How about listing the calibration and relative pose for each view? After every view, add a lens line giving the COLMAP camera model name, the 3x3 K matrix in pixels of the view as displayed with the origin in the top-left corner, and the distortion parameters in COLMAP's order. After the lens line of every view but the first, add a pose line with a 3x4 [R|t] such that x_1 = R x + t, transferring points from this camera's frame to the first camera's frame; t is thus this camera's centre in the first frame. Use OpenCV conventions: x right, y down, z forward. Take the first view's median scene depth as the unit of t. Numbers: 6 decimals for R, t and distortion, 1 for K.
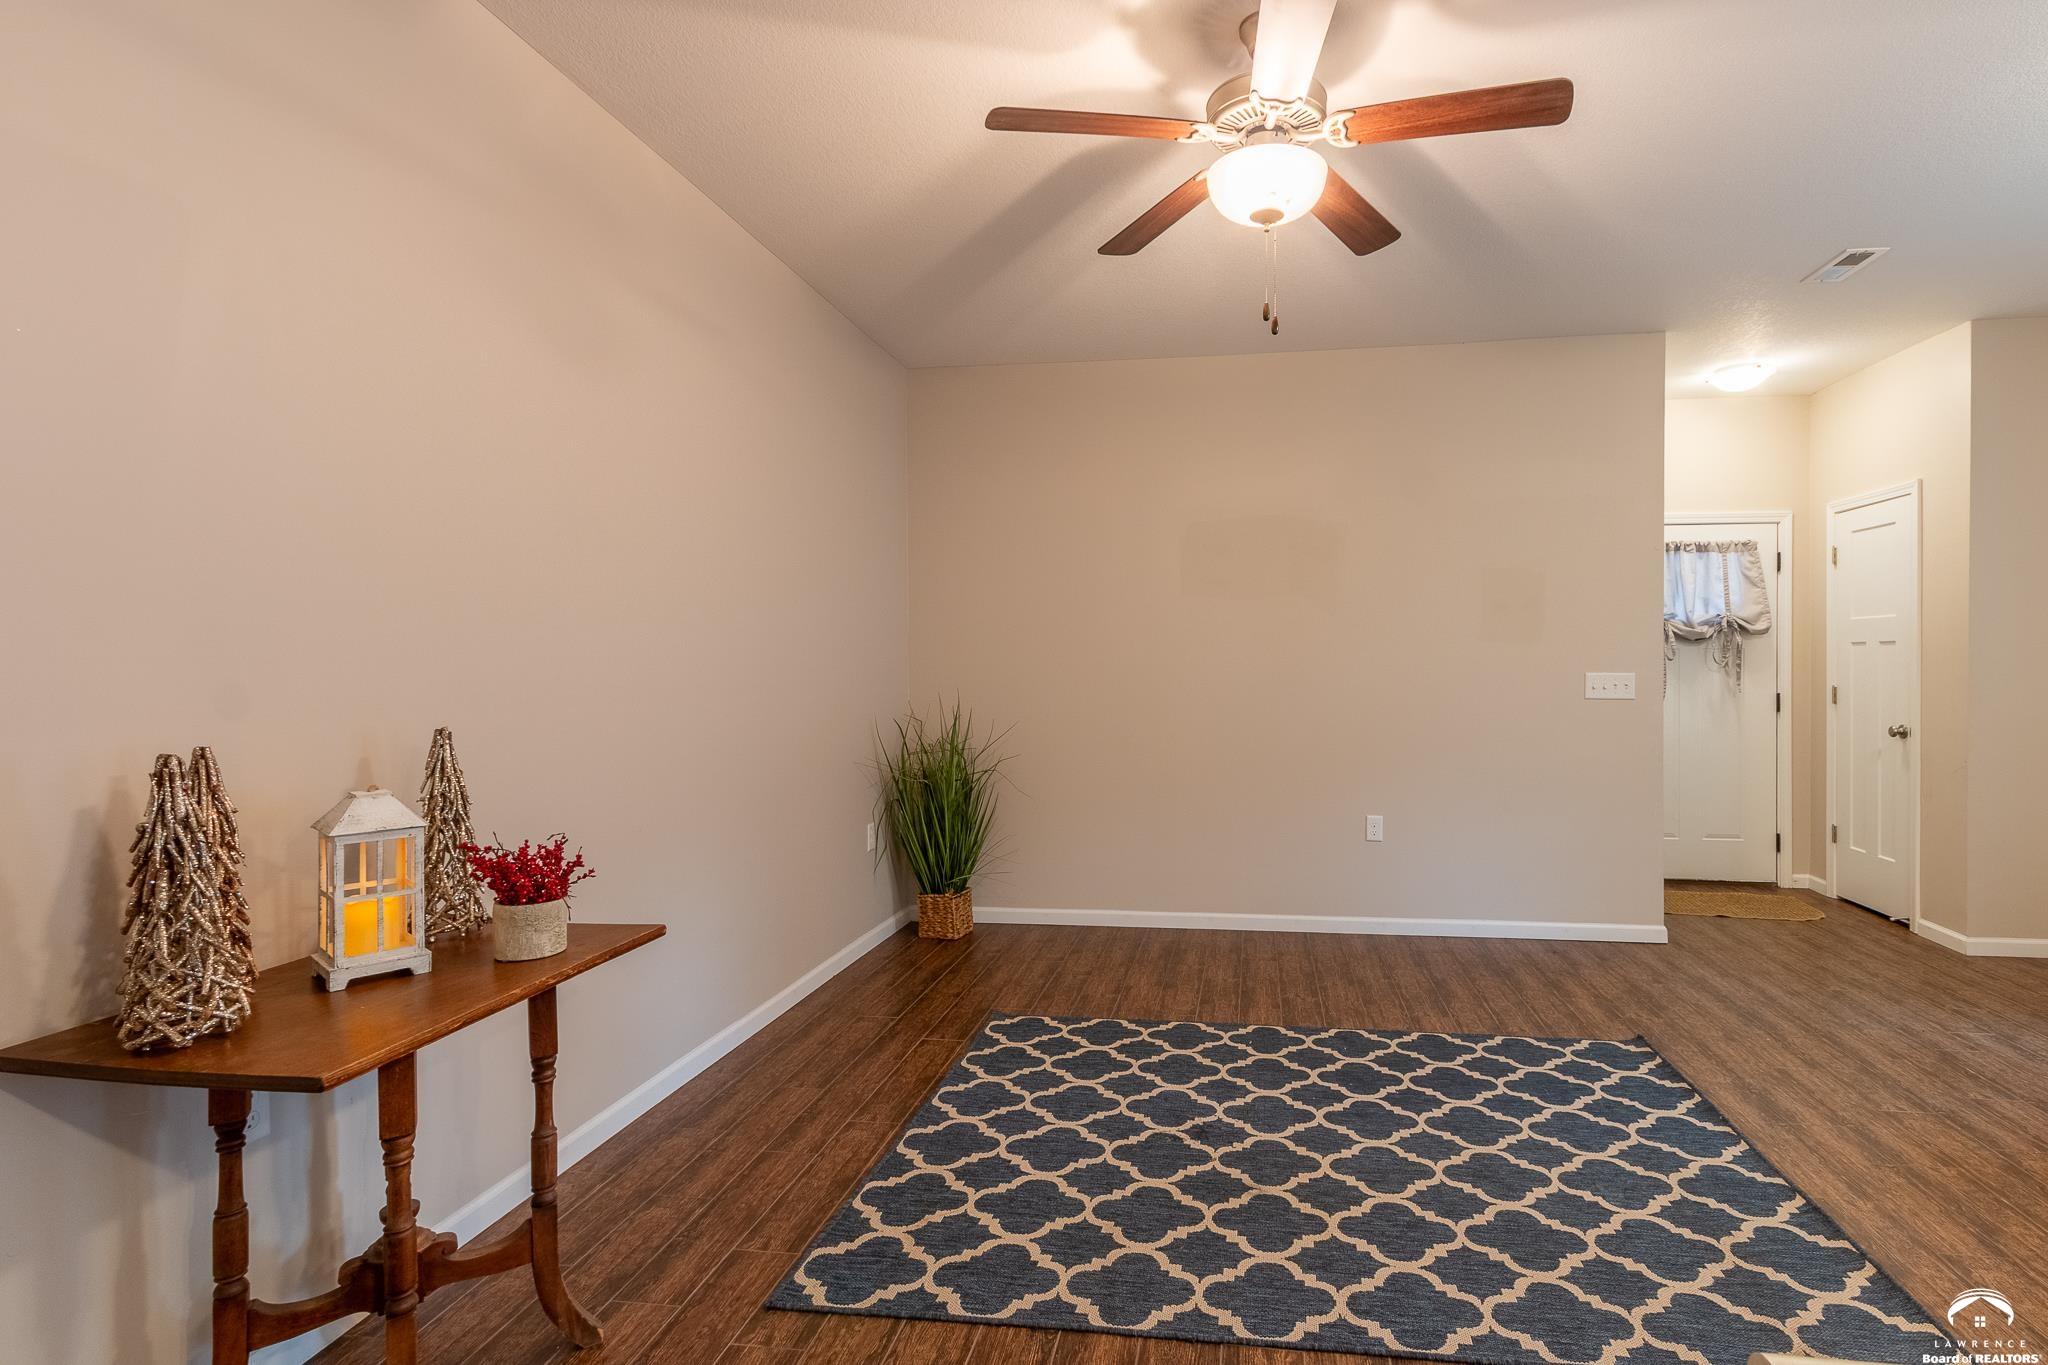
lens RADIAL K [[977.5, 0, 1135.1], [0, 977.5, 672.2], [0, 0, 1]] dist [0.003258, 0.000388]
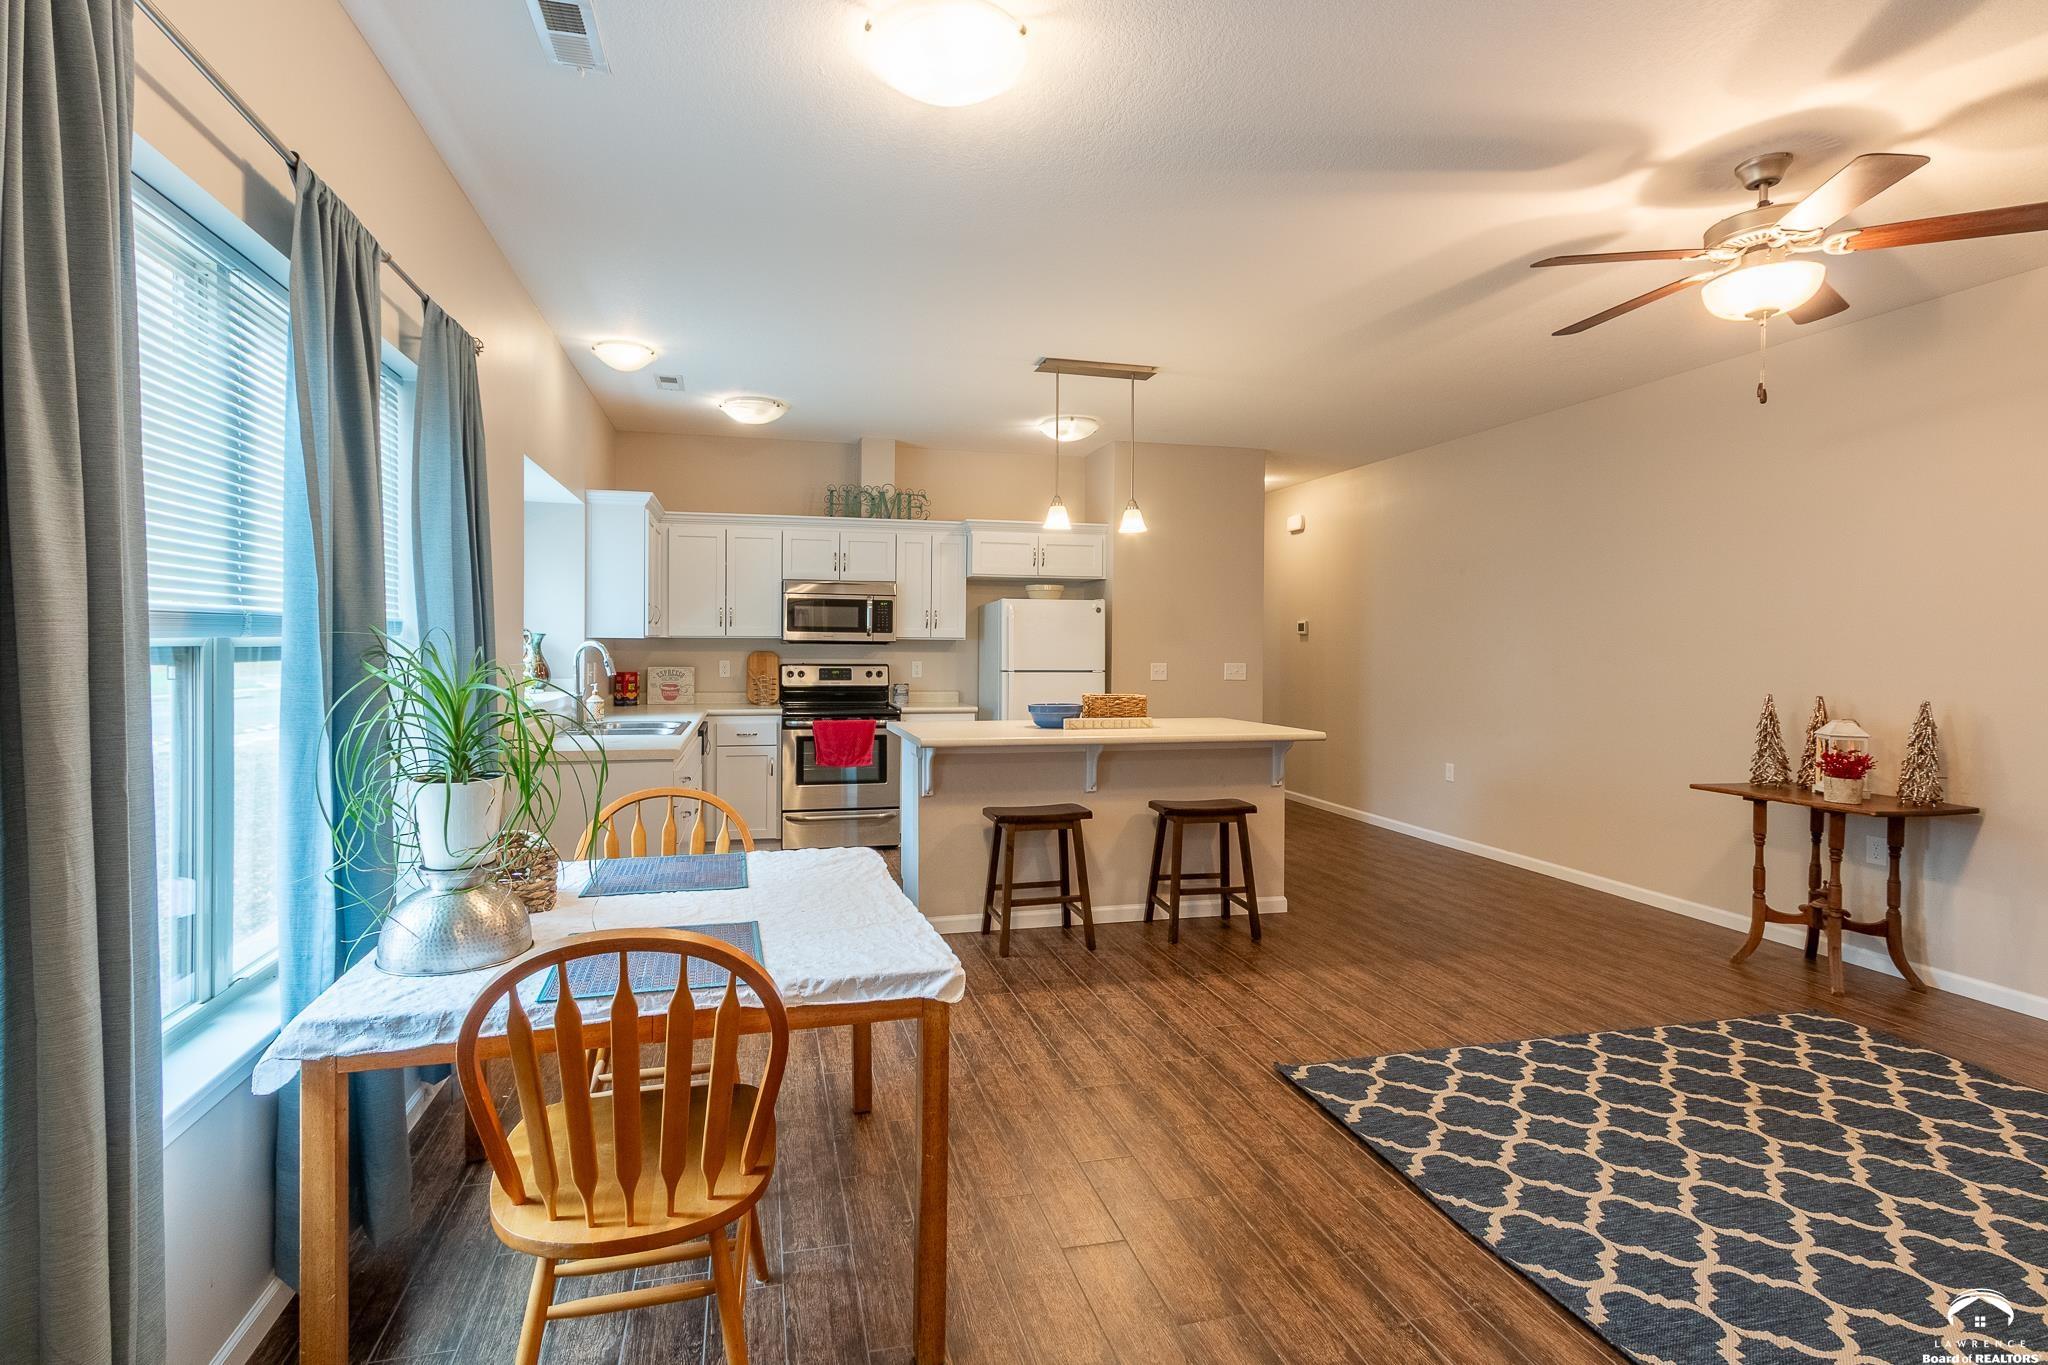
lens RADIAL K [[958.8, 0, 985.8], [0, 958.8, 652.2], [0, 0, 1]] dist [-0.002078, -0.000574]
pose [[-0.934951, -0.005478, -0.354735, 1.339564], [-0.012986, 0.999739, 0.018788, -0.040232], [0.354539, 0.022173, -0.934778, 1.623180]]
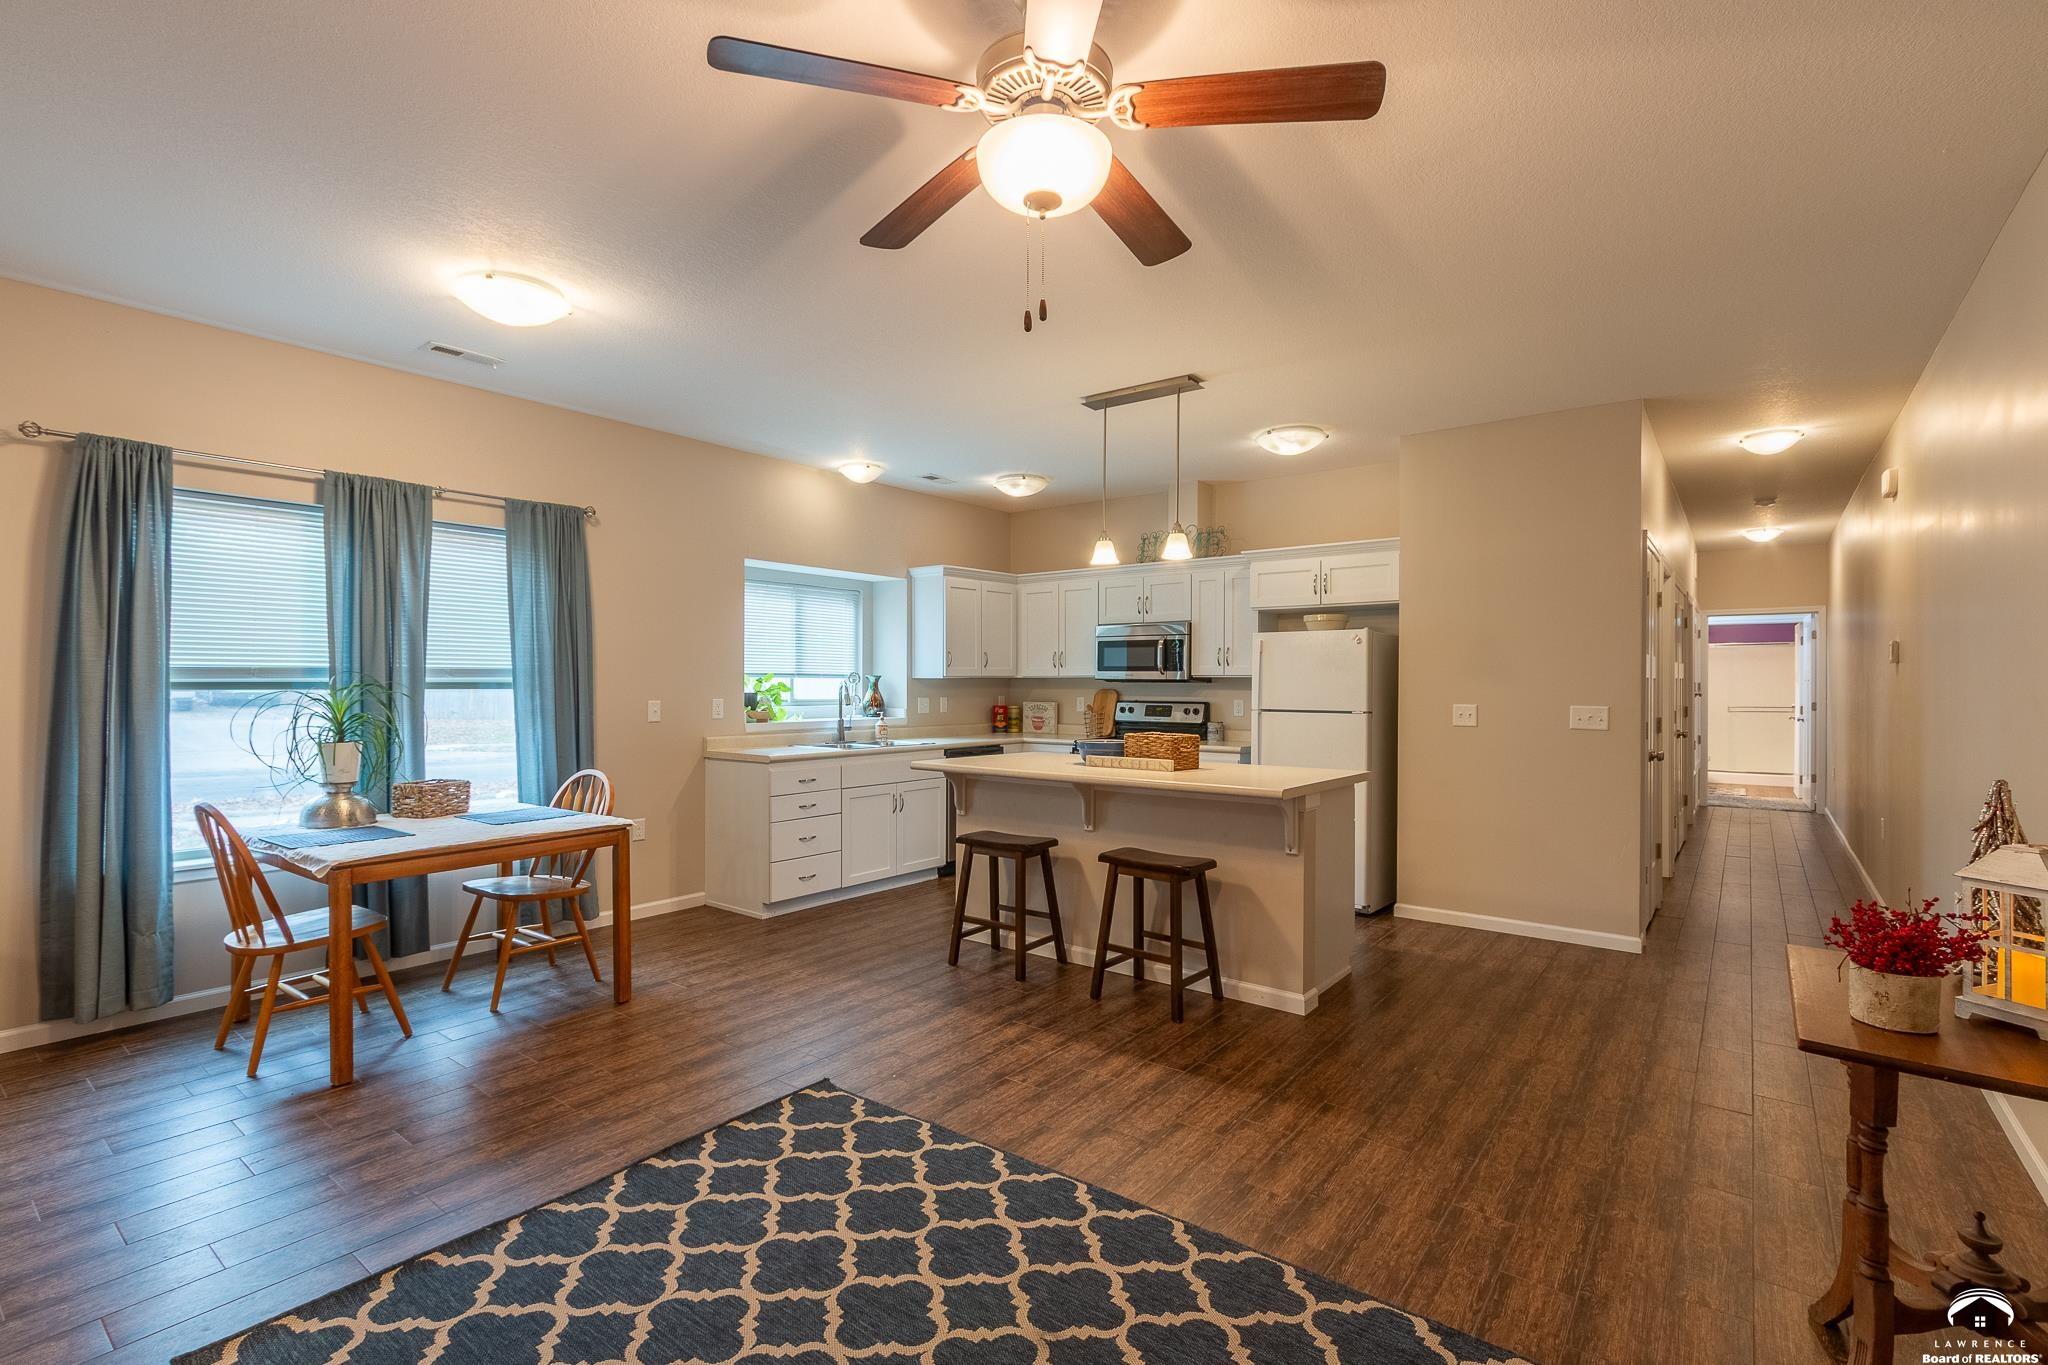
lens RADIAL K [[941.6, 0, 1024.0], [0, 941.6, 682.5], [0, 0, 1]] dist [0.003389, 0.000346]
pose [[-0.864295, -0.003392, 0.502973, -0.243881], [0.002655, 0.999933, 0.011306, -0.039486], [-0.502977, 0.011107, -0.864228, 1.570283]]
